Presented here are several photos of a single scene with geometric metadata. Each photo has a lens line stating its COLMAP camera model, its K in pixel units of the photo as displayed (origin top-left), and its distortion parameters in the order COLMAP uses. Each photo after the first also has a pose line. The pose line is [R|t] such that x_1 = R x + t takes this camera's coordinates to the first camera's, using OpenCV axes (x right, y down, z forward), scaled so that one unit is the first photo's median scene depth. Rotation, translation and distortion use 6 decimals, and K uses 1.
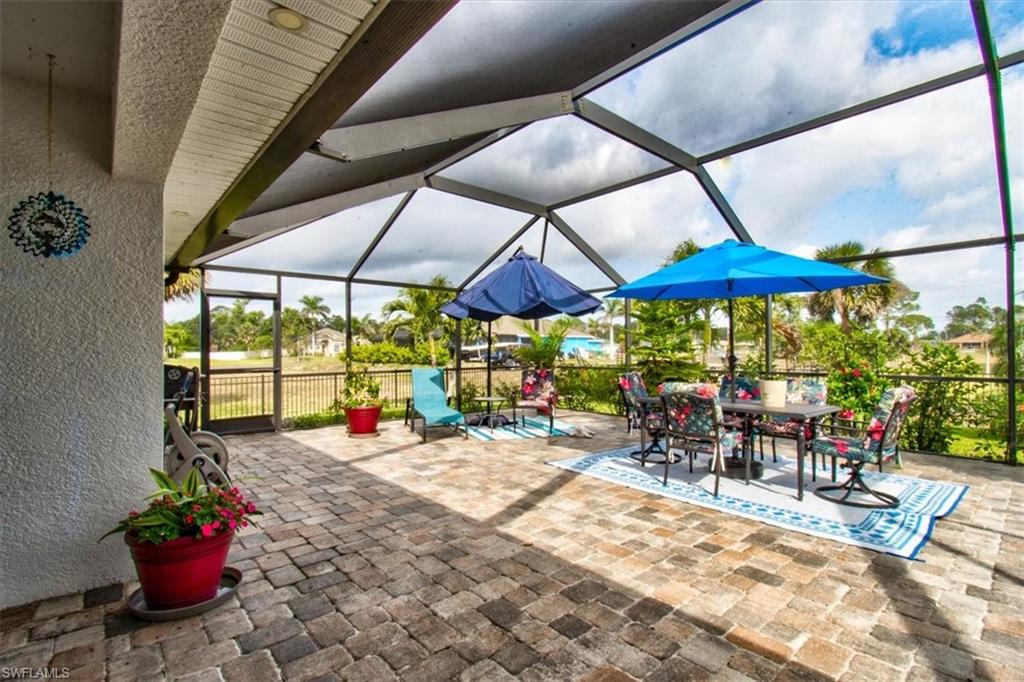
lens RADIAL K [[470.8, 0, 511.9], [0, 470.8, 337.4], [0, 0, 1]] dist [-0.001770, -0.001383]
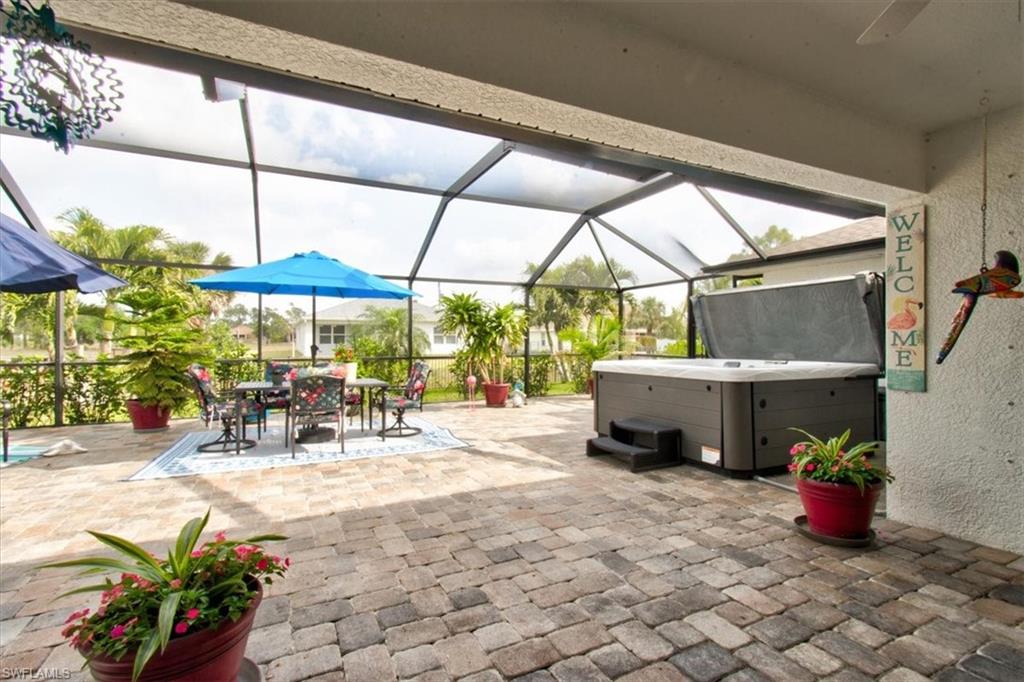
lens RADIAL K [[470.8, 0, 504.0], [0, 470.8, 341.8], [0, 0, 1]] dist [-0.001770, -0.001383]
pose [[0.263524, 0.003461, 0.964647, -0.694115], [-0.031683, 0.999485, 0.005069, 0.011712], [-0.964132, -0.031899, 0.263498, 0.243306]]
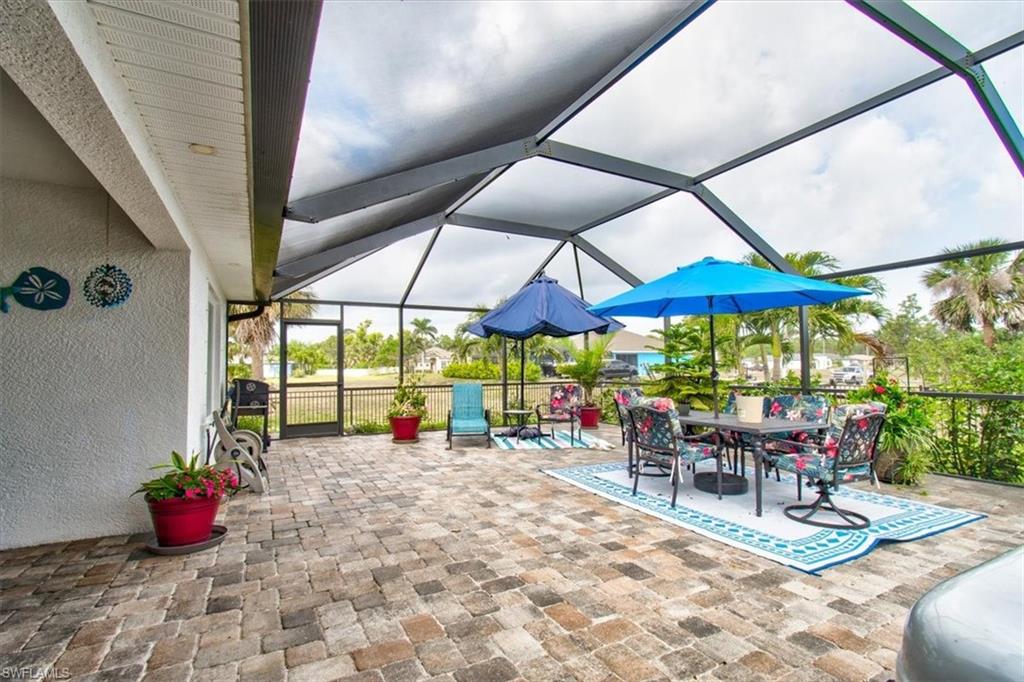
lens RADIAL K [[470.8, 0, 522.6], [0, 470.8, 341.3], [0, 0, 1]] dist [-0.001770, -0.001383]
pose [[0.974806, -0.016101, -0.222473, 0.346567], [0.010074, 0.999551, -0.028202, -0.001617], [0.222827, 0.025251, 0.974531, -0.094824]]
